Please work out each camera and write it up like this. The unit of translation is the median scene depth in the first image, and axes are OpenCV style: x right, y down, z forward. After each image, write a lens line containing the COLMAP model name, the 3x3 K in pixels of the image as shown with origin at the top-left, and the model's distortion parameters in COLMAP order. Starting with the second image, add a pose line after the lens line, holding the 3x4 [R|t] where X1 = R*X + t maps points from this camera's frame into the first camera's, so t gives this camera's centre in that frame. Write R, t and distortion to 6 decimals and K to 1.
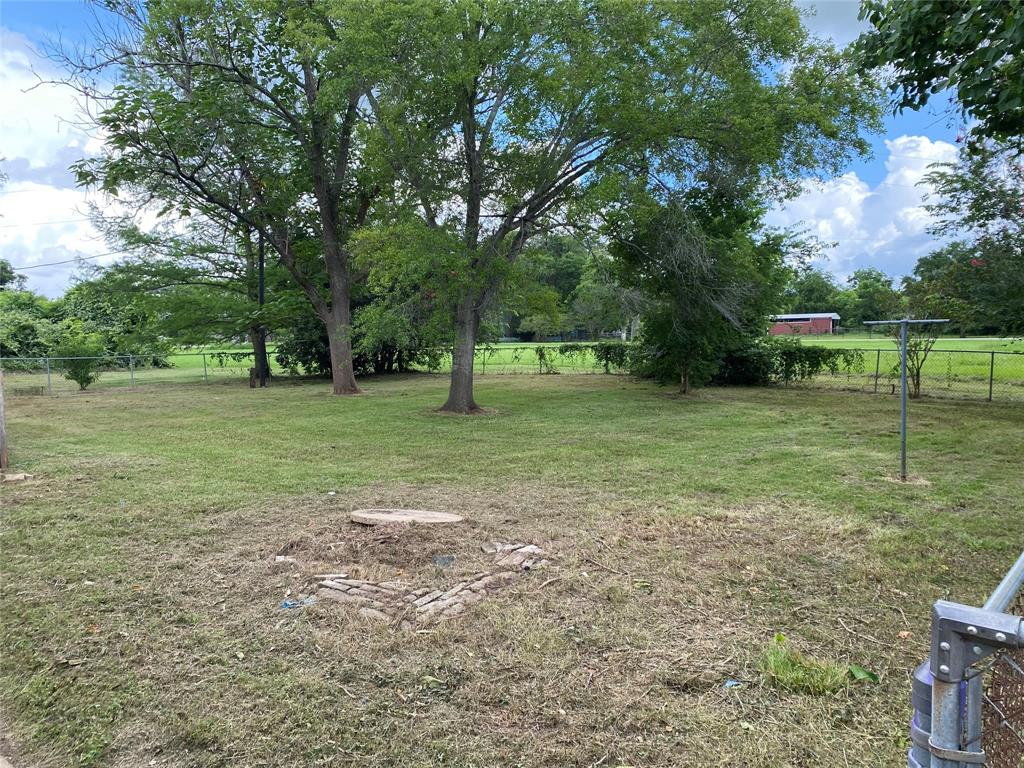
lens RADIAL K [[788.4, 0, 525.0], [0, 788.4, 385.9], [0, 0, 1]] dist [-0.000047, -0.037488]
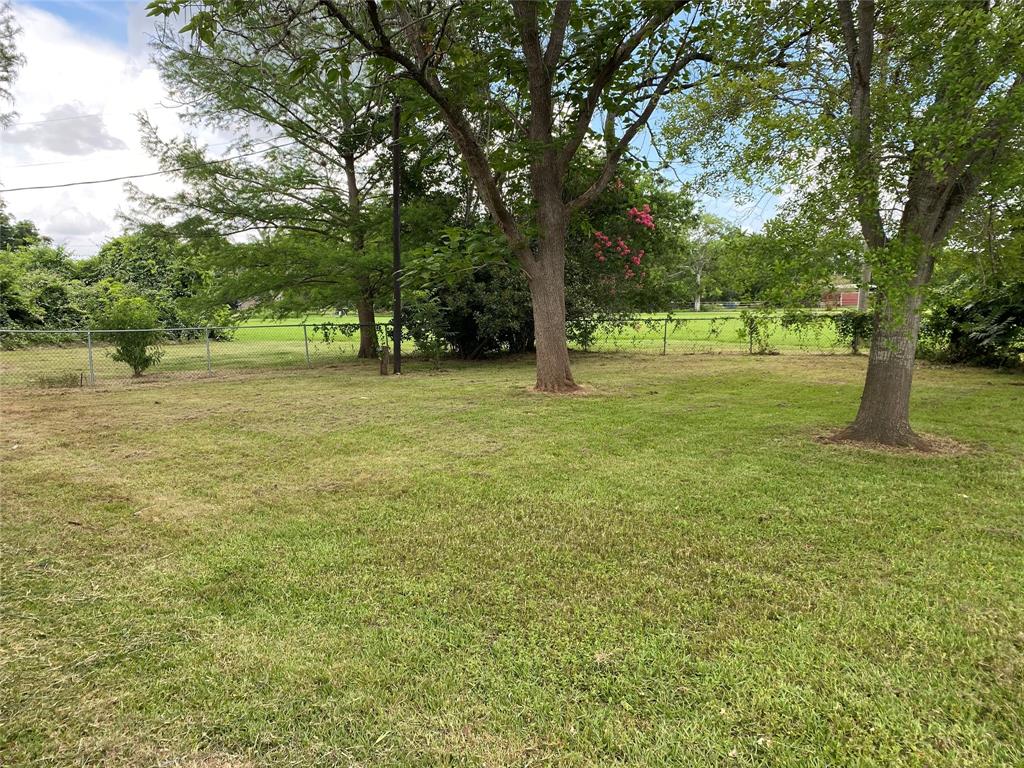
lens RADIAL K [[788.4, 0, 525.0], [0, 788.4, 385.9], [0, 0, 1]] dist [-0.000047, -0.037488]
pose [[0.999661, 0.006360, -0.025266, -0.168841], [-0.005390, 0.999253, 0.038256, -0.012333], [0.025491, -0.038107, 0.998949, 0.260789]]
